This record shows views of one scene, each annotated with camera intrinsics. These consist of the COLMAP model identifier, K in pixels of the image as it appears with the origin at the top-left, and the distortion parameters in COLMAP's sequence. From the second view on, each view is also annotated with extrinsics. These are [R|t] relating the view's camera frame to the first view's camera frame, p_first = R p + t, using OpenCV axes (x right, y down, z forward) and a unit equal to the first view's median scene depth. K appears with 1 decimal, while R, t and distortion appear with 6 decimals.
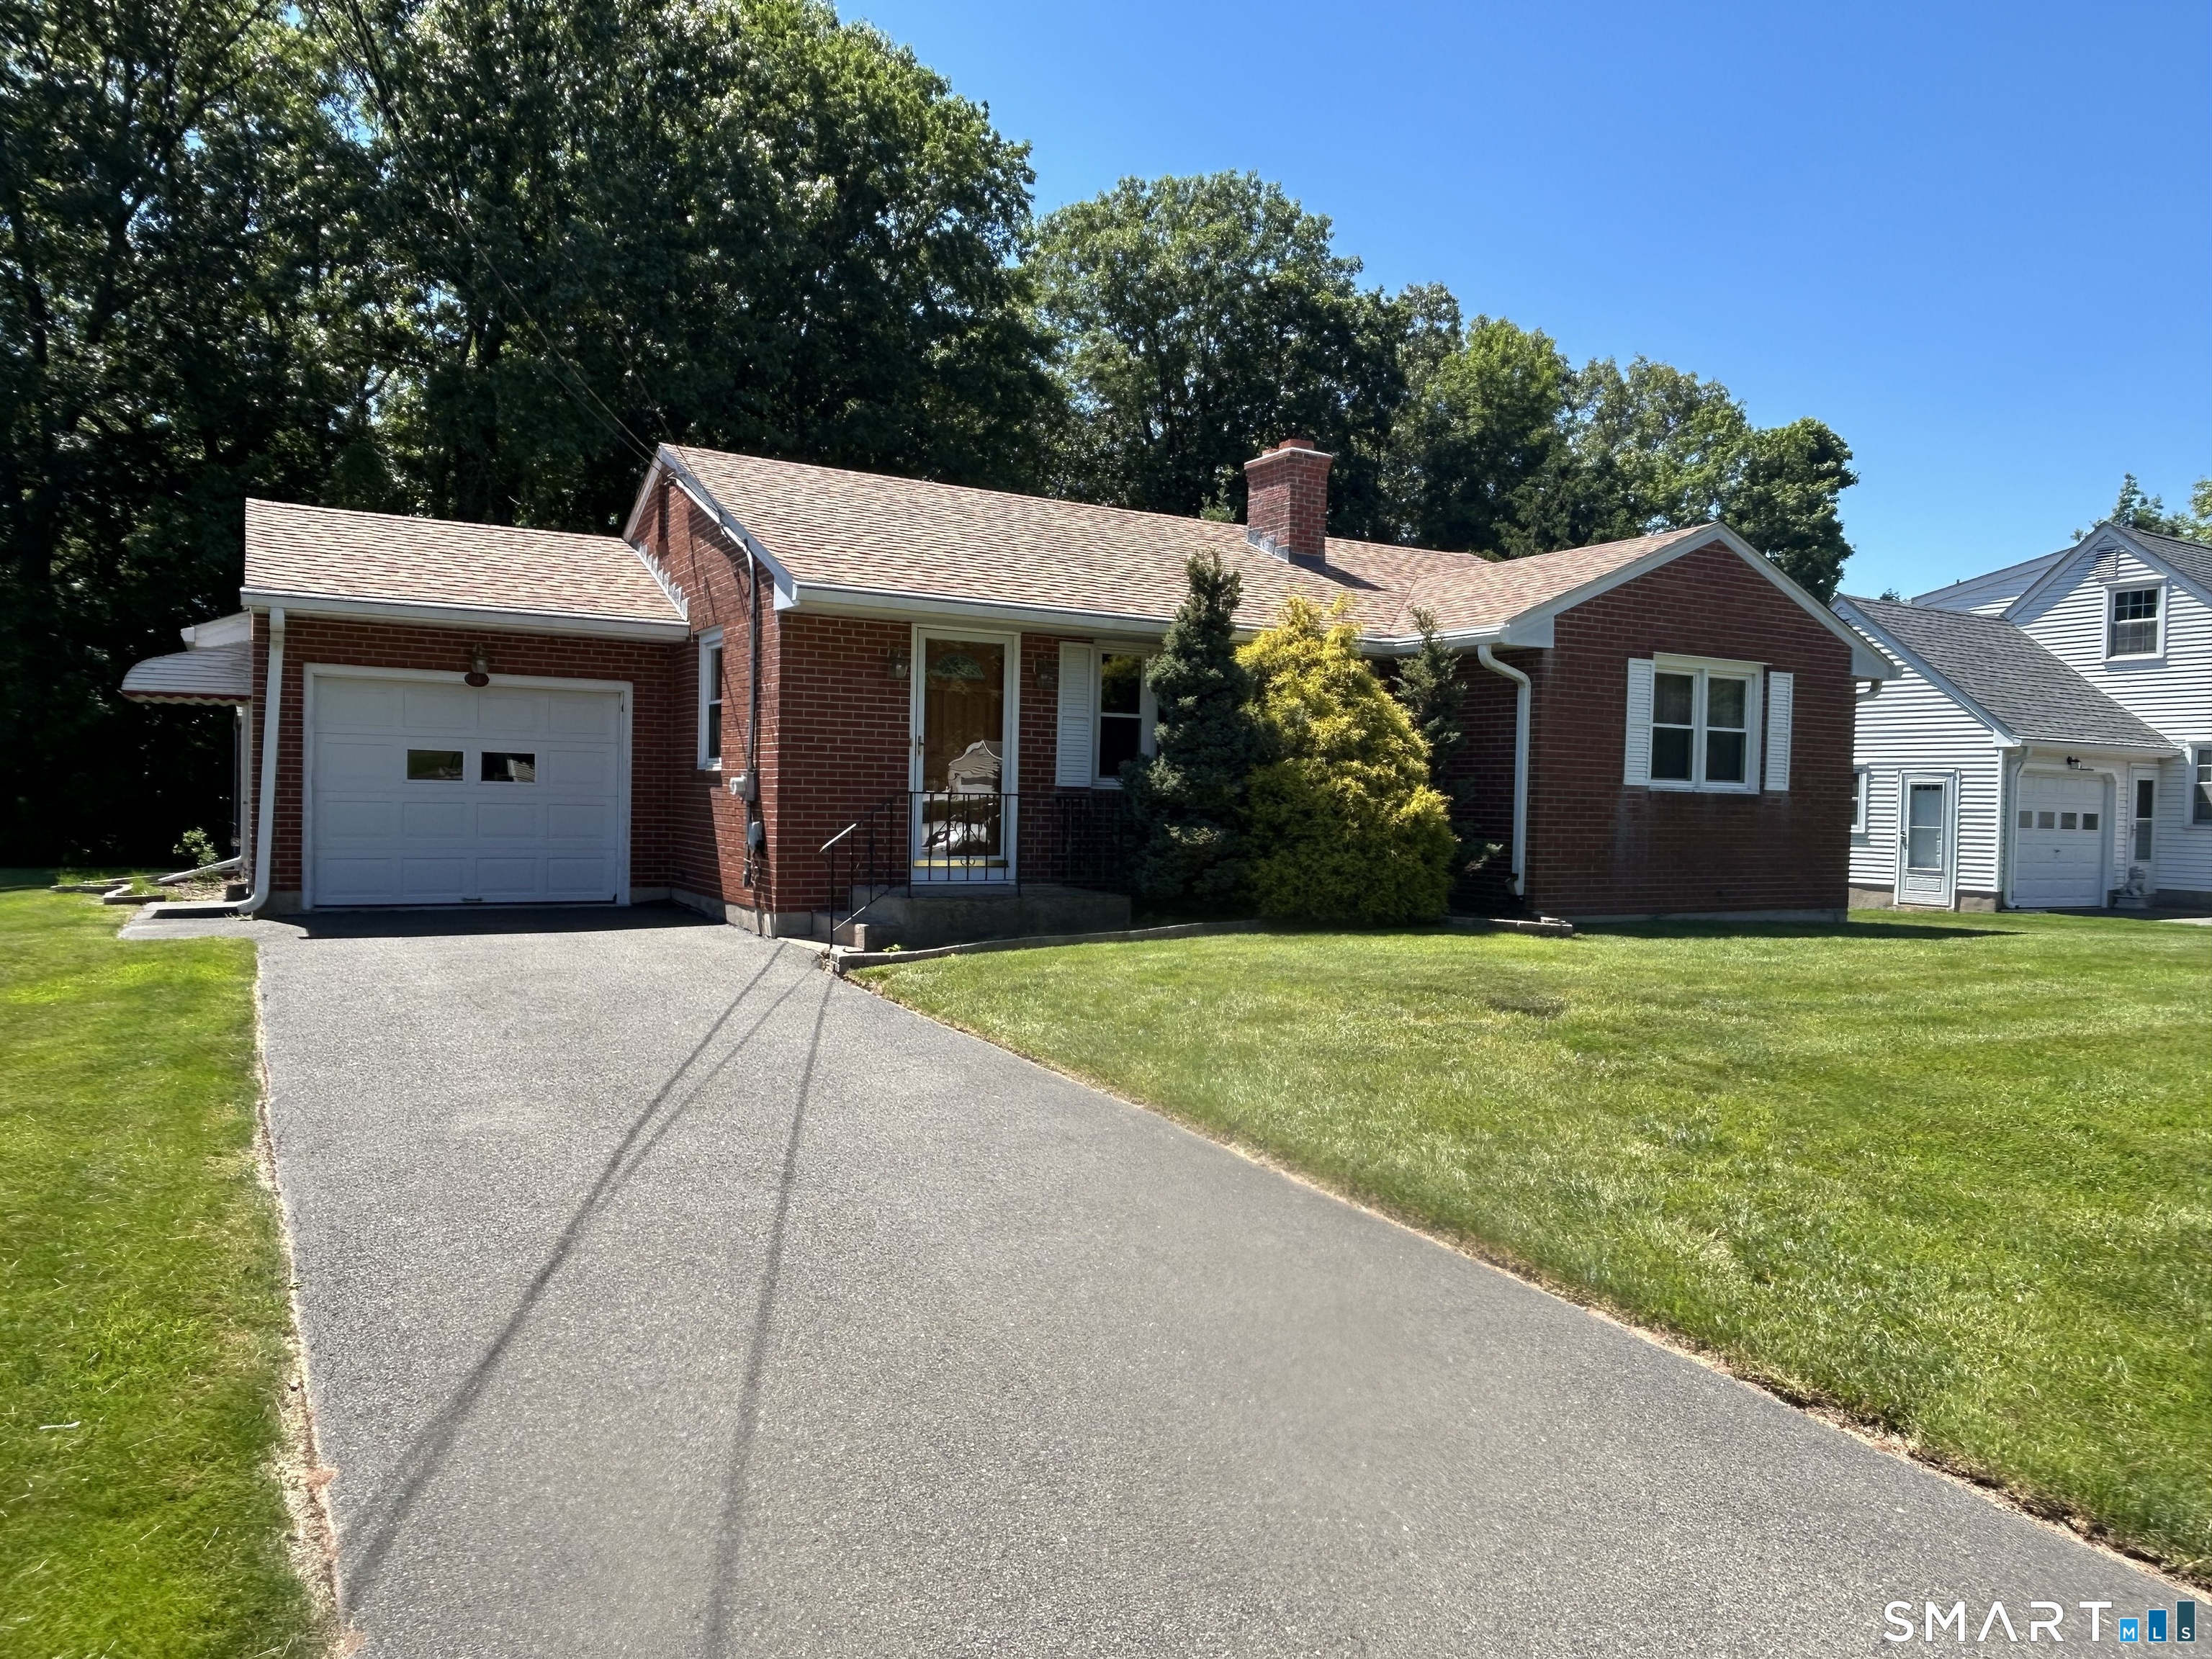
lens RADIAL K [[1500.0, 0, 1106.0], [0, 1500.0, 841.0], [0, 0, 1]] dist [-0.001016, 0.000447]
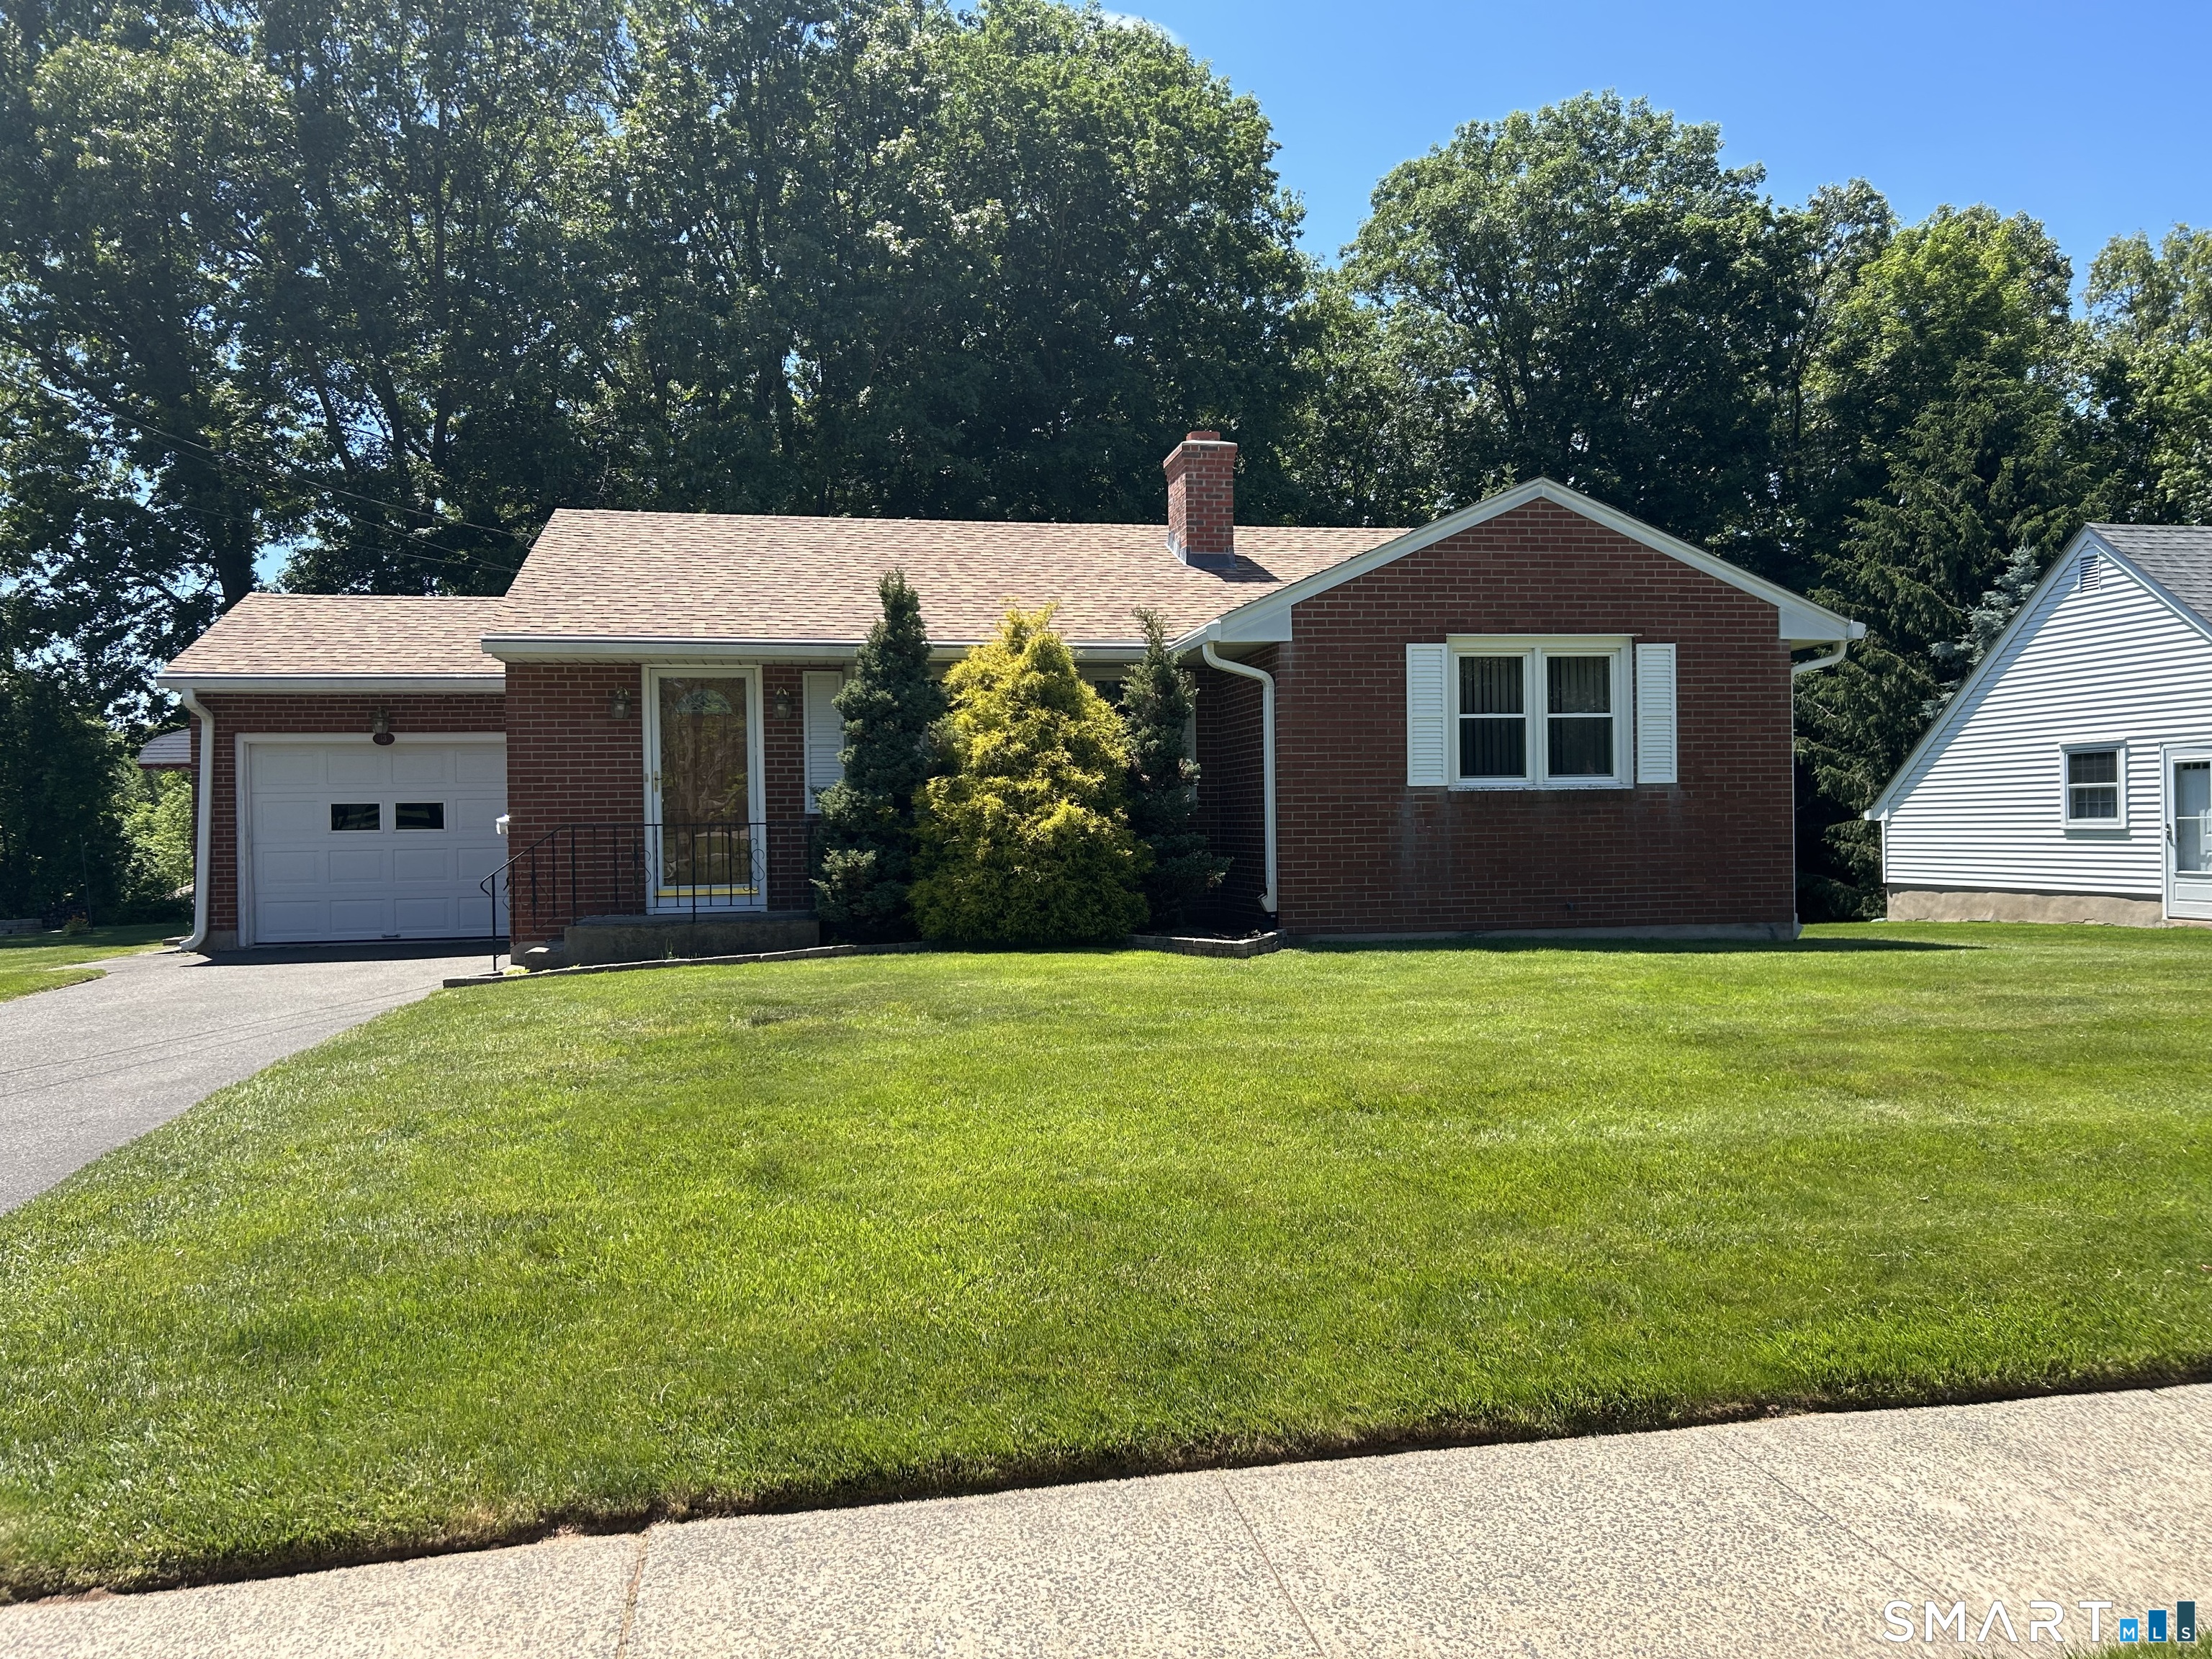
lens RADIAL K [[1658.2, 0, 1106.4], [0, 1658.2, 821.4], [0, 0, 1]] dist [0.024725, -0.012715]
pose [[0.942040, -0.038700, -0.333260, 0.482782], [0.028036, 0.998931, -0.036749, 0.014109], [0.334326, 0.025276, 0.942119, 0.012017]]
